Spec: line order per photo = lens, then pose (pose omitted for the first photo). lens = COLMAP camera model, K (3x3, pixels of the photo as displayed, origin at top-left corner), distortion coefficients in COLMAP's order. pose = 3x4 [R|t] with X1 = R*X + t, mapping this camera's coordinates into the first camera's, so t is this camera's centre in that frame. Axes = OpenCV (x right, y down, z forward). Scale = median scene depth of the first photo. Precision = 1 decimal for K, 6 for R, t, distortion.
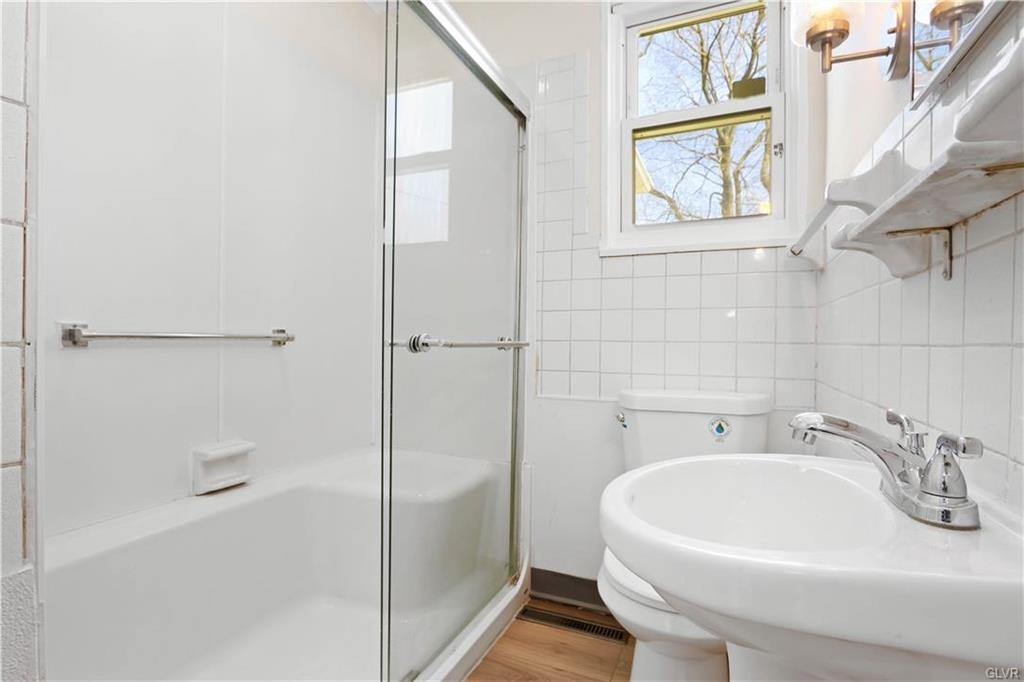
lens RADIAL K [[481.4, 0, 513.9], [0, 481.4, 346.4], [0, 0, 1]] dist [-0.018118, 0.000422]
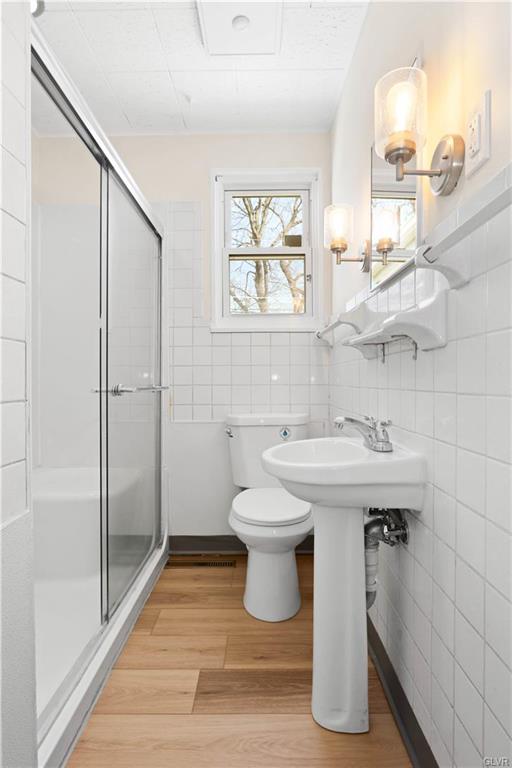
lens RADIAL K [[381.0, 0, 256.0], [0, 381.0, 384.0], [0, 0, 1]] dist [-0.020078, 0.000000]
pose [[0.917096, -0.017091, 0.398300, -0.218600], [0.017613, 0.999842, 0.002348, -0.017691], [-0.398278, 0.004862, 0.917252, -0.249417]]
